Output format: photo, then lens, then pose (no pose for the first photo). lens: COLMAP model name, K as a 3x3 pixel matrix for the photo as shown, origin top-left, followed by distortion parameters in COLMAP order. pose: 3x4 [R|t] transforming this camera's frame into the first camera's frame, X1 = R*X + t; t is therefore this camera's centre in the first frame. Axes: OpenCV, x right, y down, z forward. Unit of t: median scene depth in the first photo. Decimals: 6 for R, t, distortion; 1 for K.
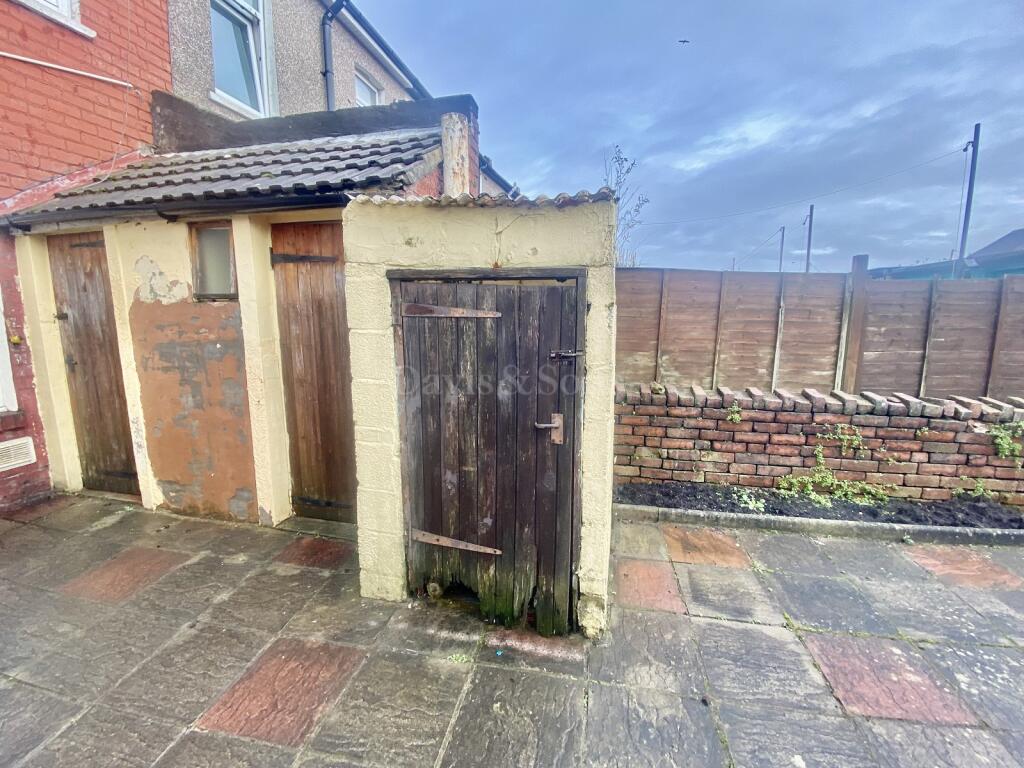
lens RADIAL K [[425.5, 0, 512.2], [0, 425.5, 381.7], [0, 0, 1]] dist [0.023614, -0.020758]
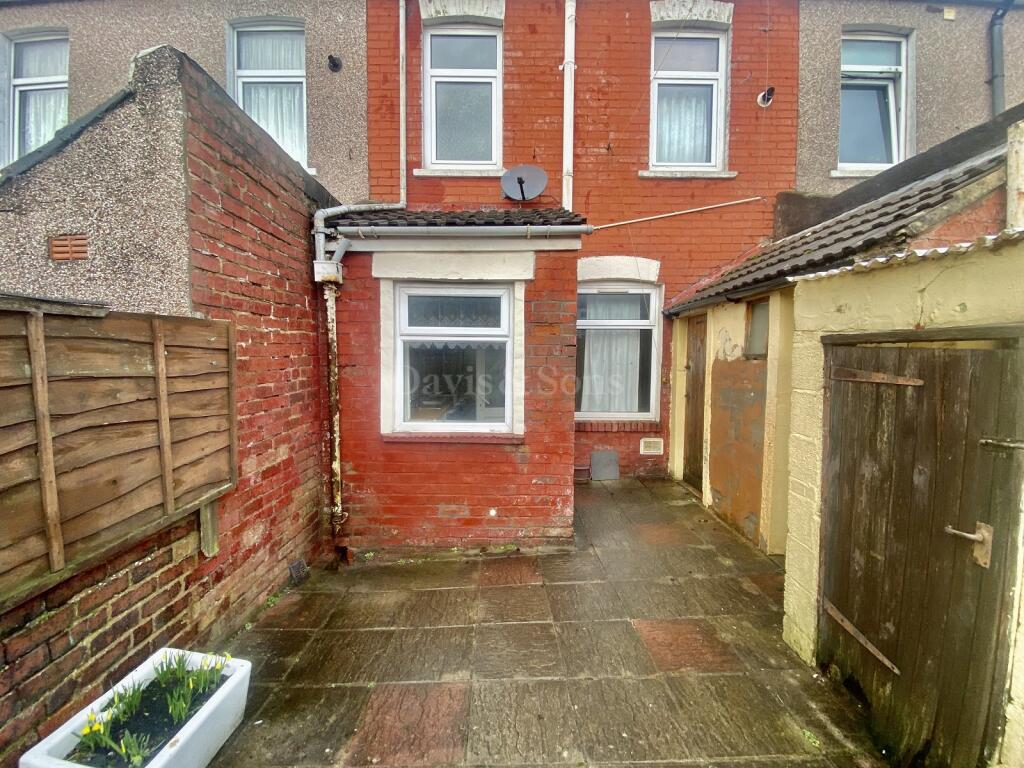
lens RADIAL K [[425.5, 0, 512.2], [0, 425.5, 381.7], [0, 0, 1]] dist [0.023614, -0.020758]
pose [[0.228696, 0.054478, -0.971972, 0.378055], [-0.157238, 0.987390, 0.018346, -0.031141], [0.960716, 0.148636, 0.234378, 0.014411]]
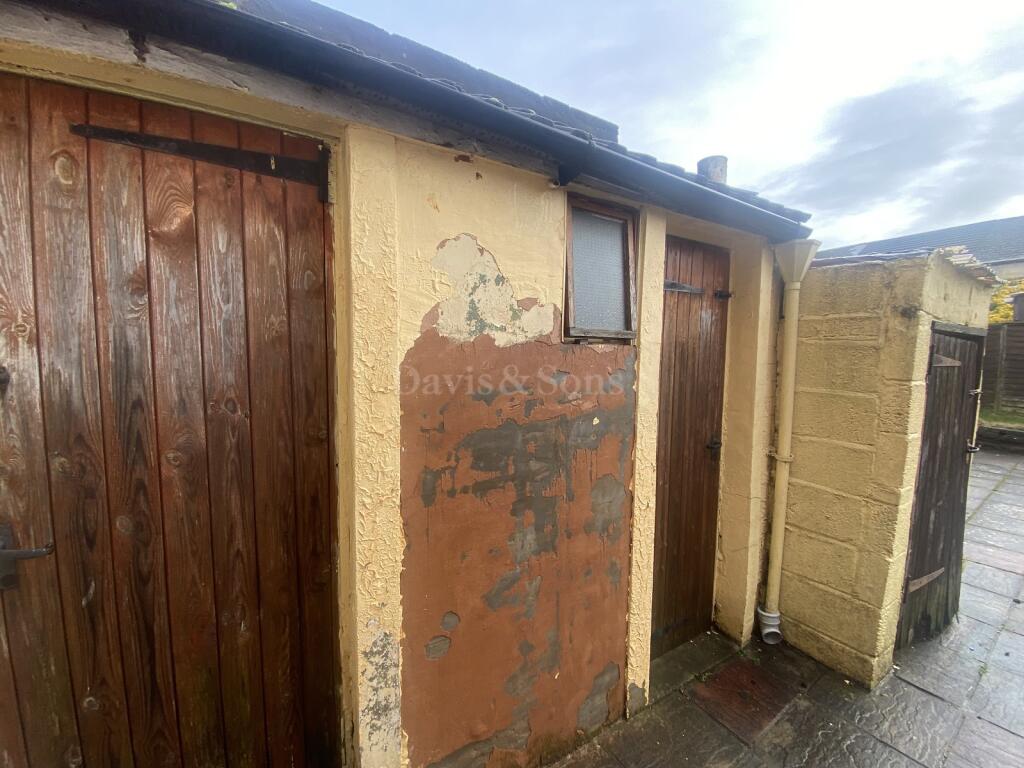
lens RADIAL K [[425.5, 0, 512.2], [0, 425.5, 381.7], [0, 0, 1]] dist [0.023614, -0.020758]
pose [[0.698448, -0.042156, 0.714418, -1.147775], [0.107495, 0.993118, -0.046490, -0.119971], [-0.707542, 0.109267, 0.698173, 0.678819]]
